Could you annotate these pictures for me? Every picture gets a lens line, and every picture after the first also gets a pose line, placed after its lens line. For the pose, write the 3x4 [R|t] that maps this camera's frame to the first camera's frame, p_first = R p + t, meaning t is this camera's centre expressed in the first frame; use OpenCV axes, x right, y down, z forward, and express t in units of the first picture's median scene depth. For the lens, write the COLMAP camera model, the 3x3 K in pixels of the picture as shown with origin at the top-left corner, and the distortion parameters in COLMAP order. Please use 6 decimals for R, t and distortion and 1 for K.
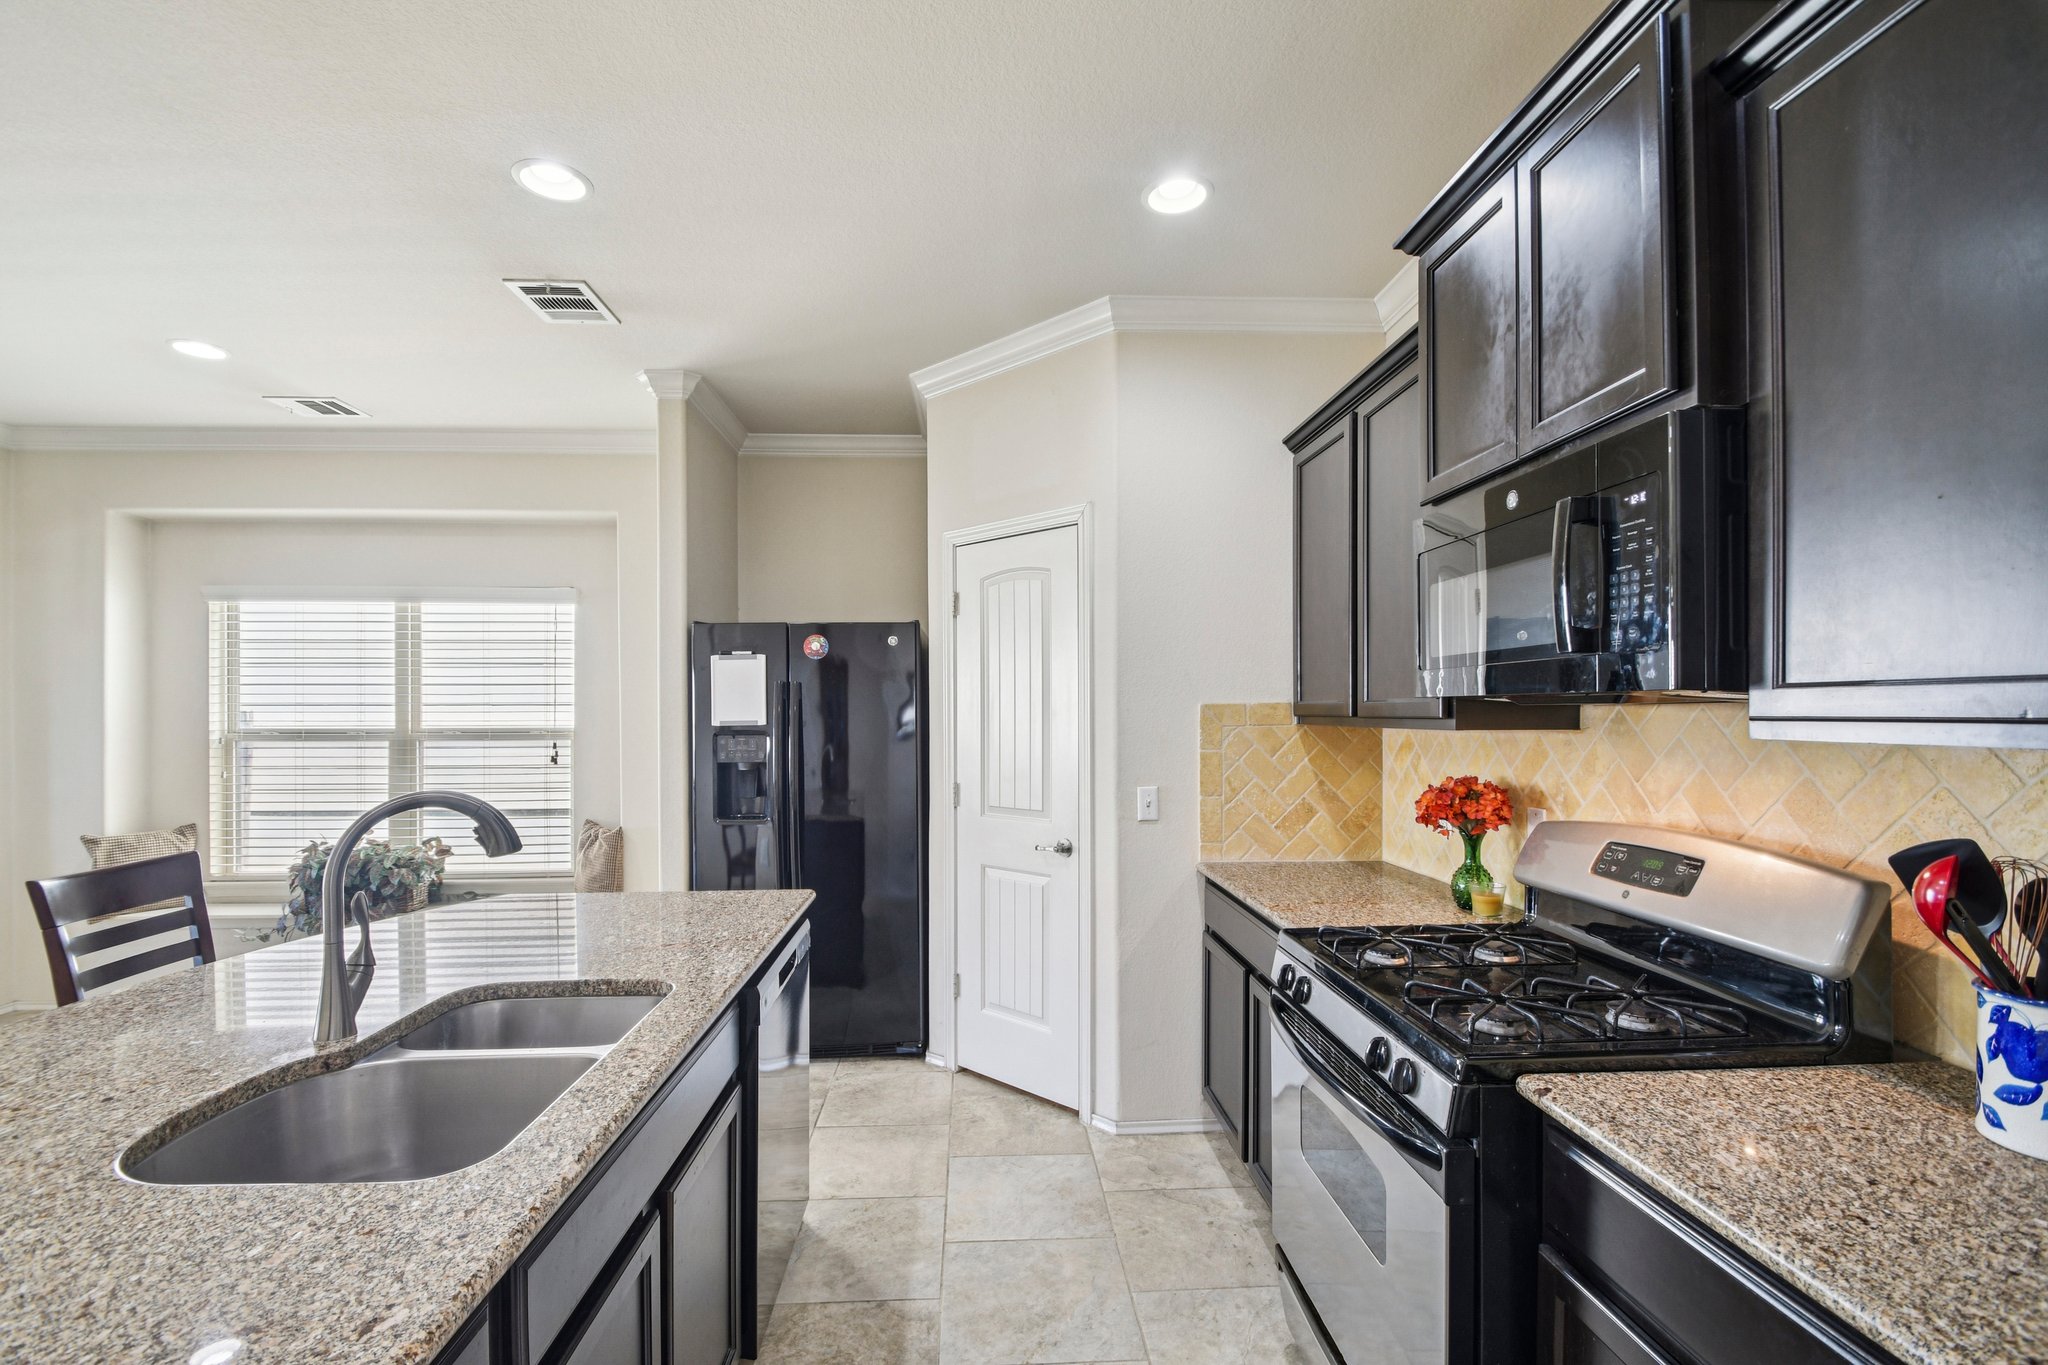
lens RADIAL K [[896.5, 0, 1011.5], [0, 896.5, 716.9], [0, 0, 1]] dist [0.015983, -0.012640]
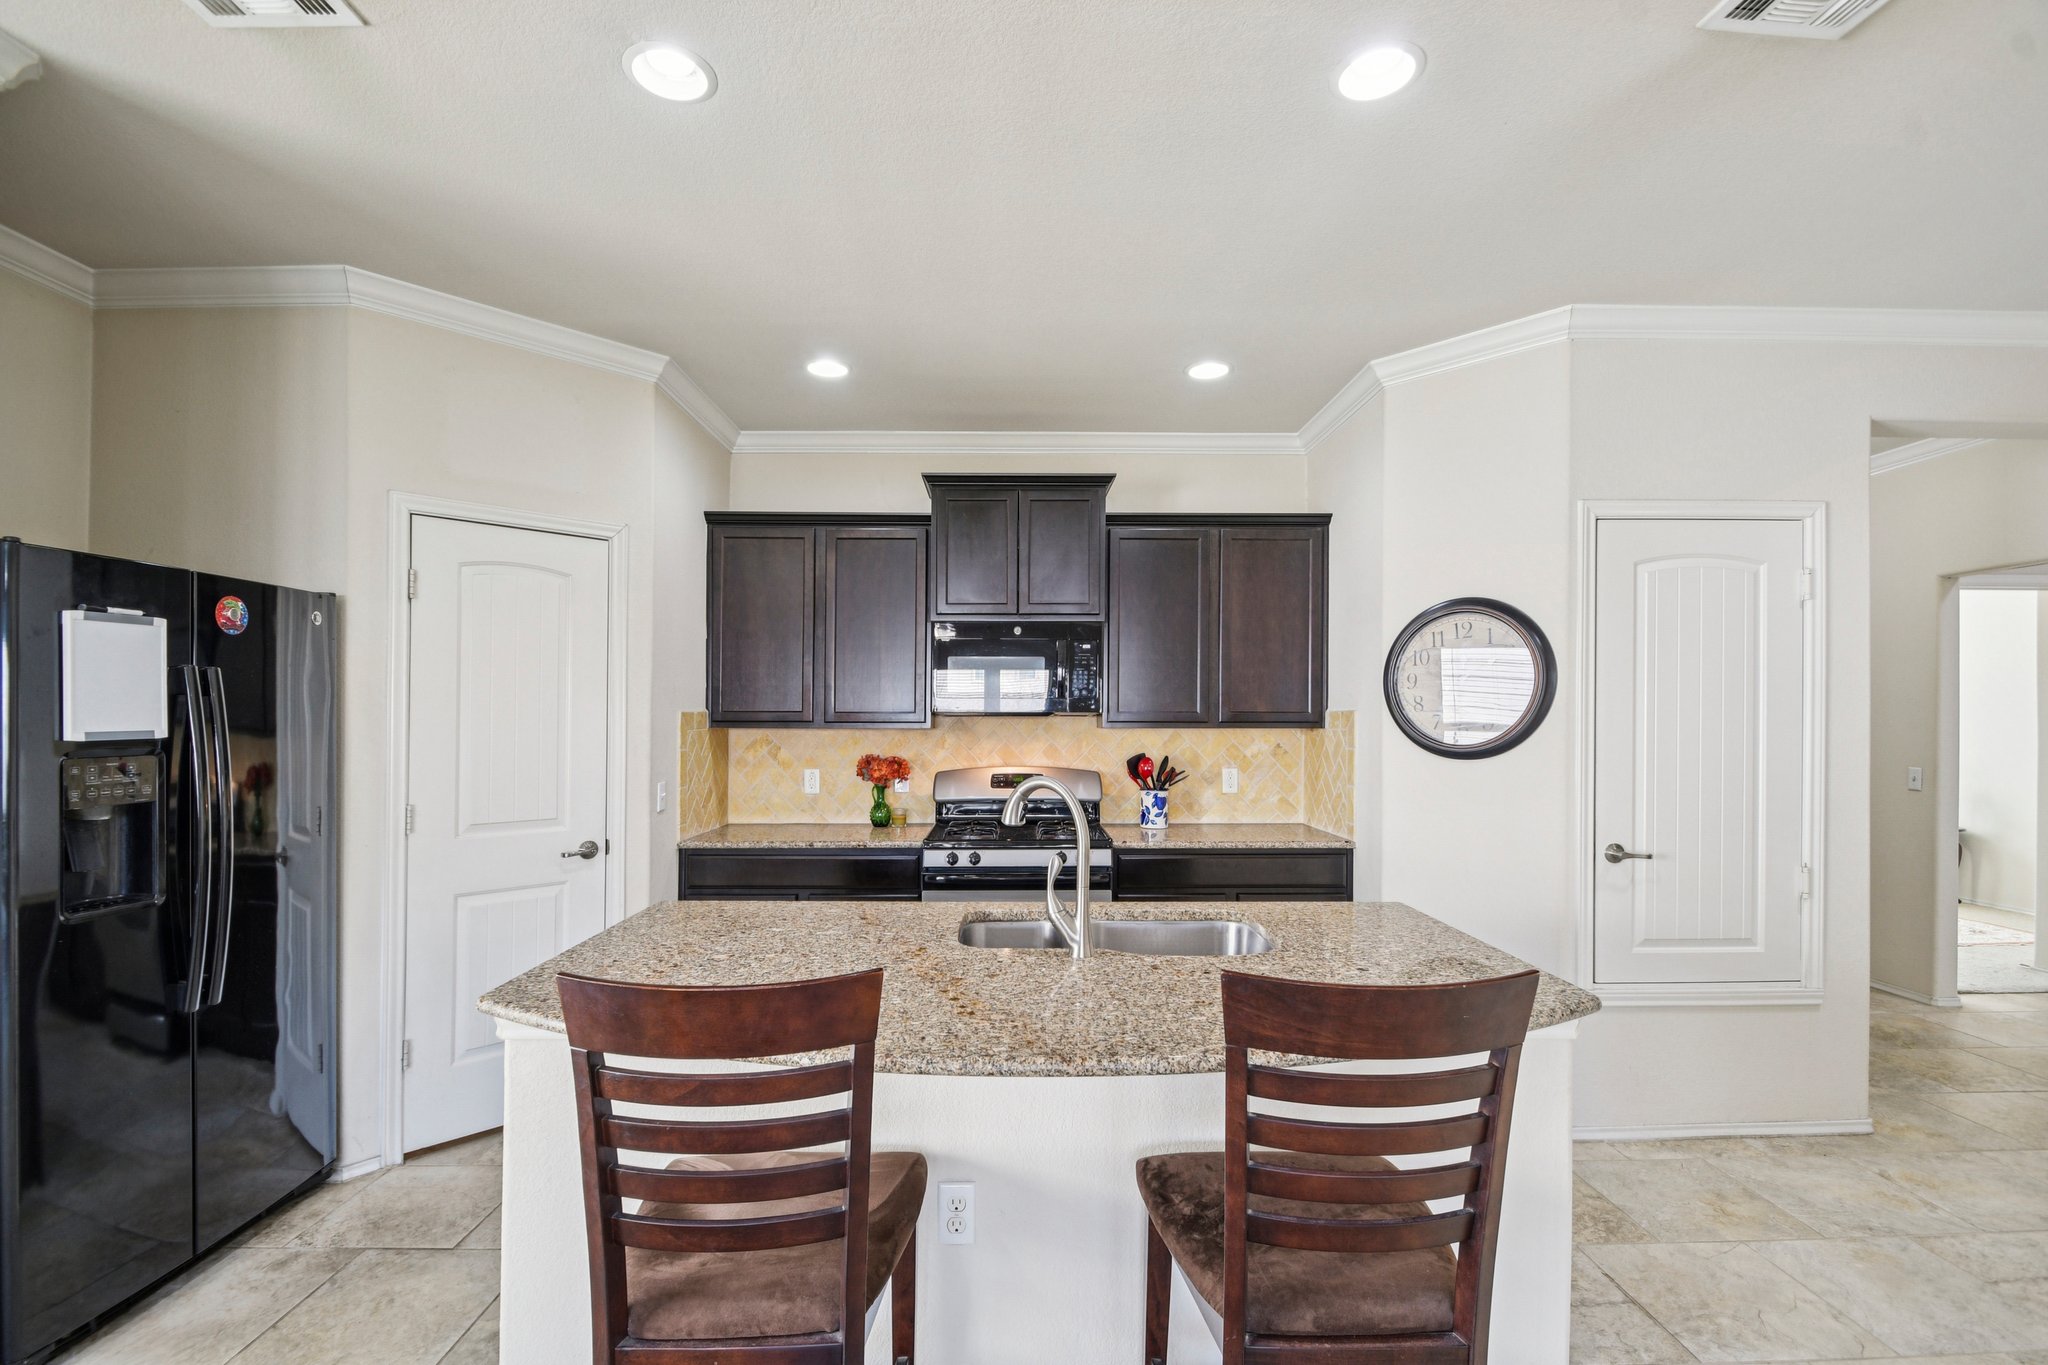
lens RADIAL K [[896.5, 0, 1011.5], [0, 896.5, 716.9], [0, 0, 1]] dist [0.015983, -0.012640]
pose [[0.051293, 0.003896, 0.998676, -0.952967], [0.002835, 0.999988, -0.004047, -0.000948], [-0.998680, 0.003039, 0.051282, 0.467409]]
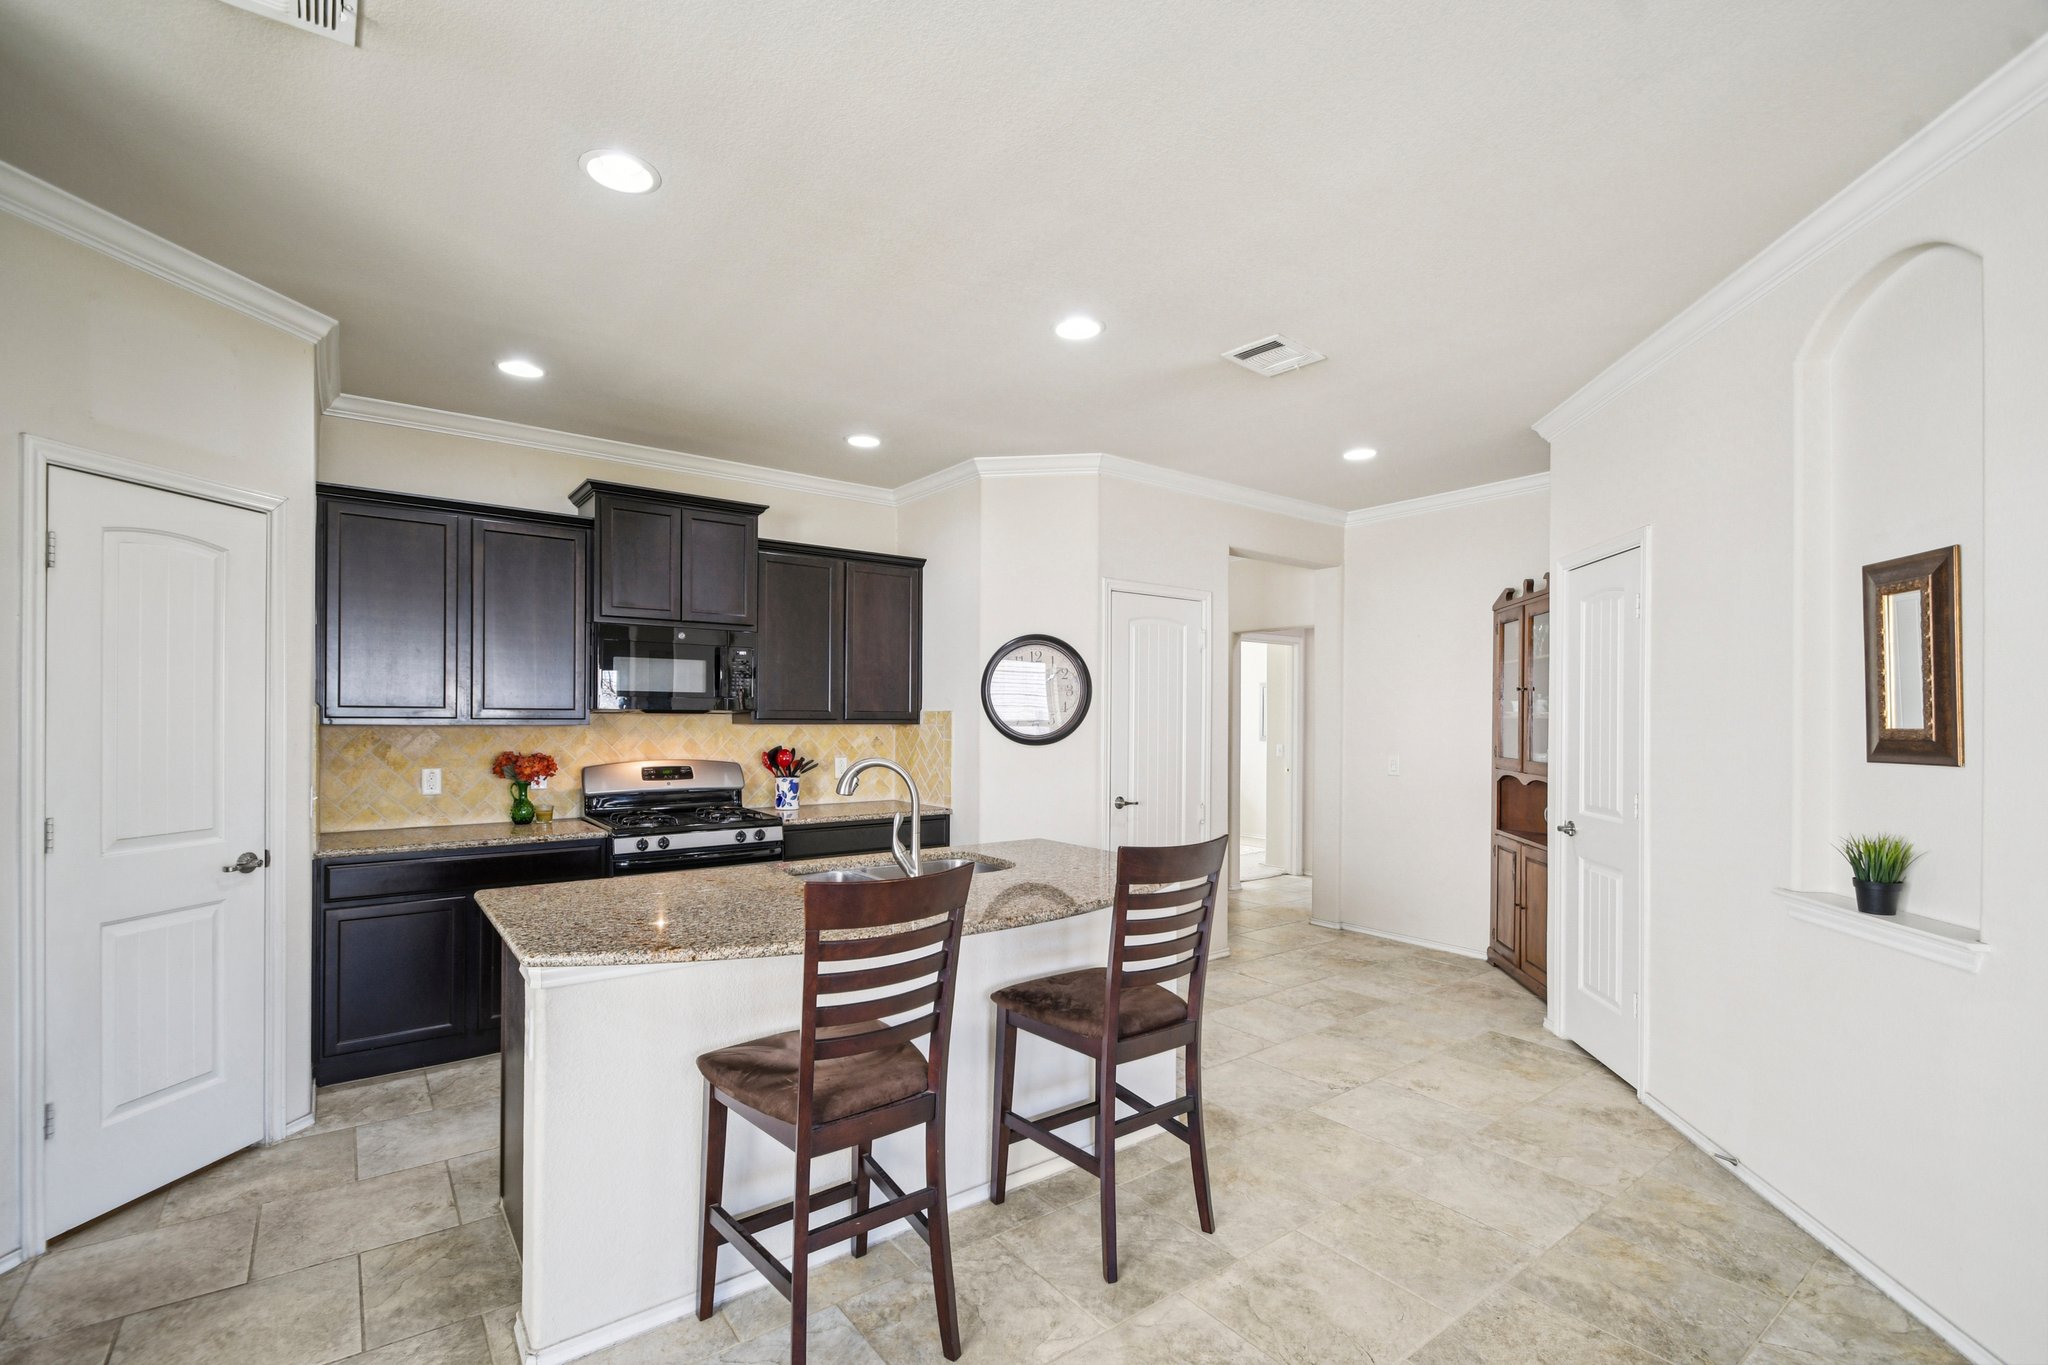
lens RADIAL K [[904.5, 0, 995.9], [0, 904.5, 714.9], [0, 0, 1]] dist [-0.000288, -0.000074]
pose [[-0.537390, 0.001854, 0.843332, -1.132120], [-0.000489, 0.999997, -0.002510, -0.001860], [-0.843334, -0.001761, -0.537388, 0.861494]]
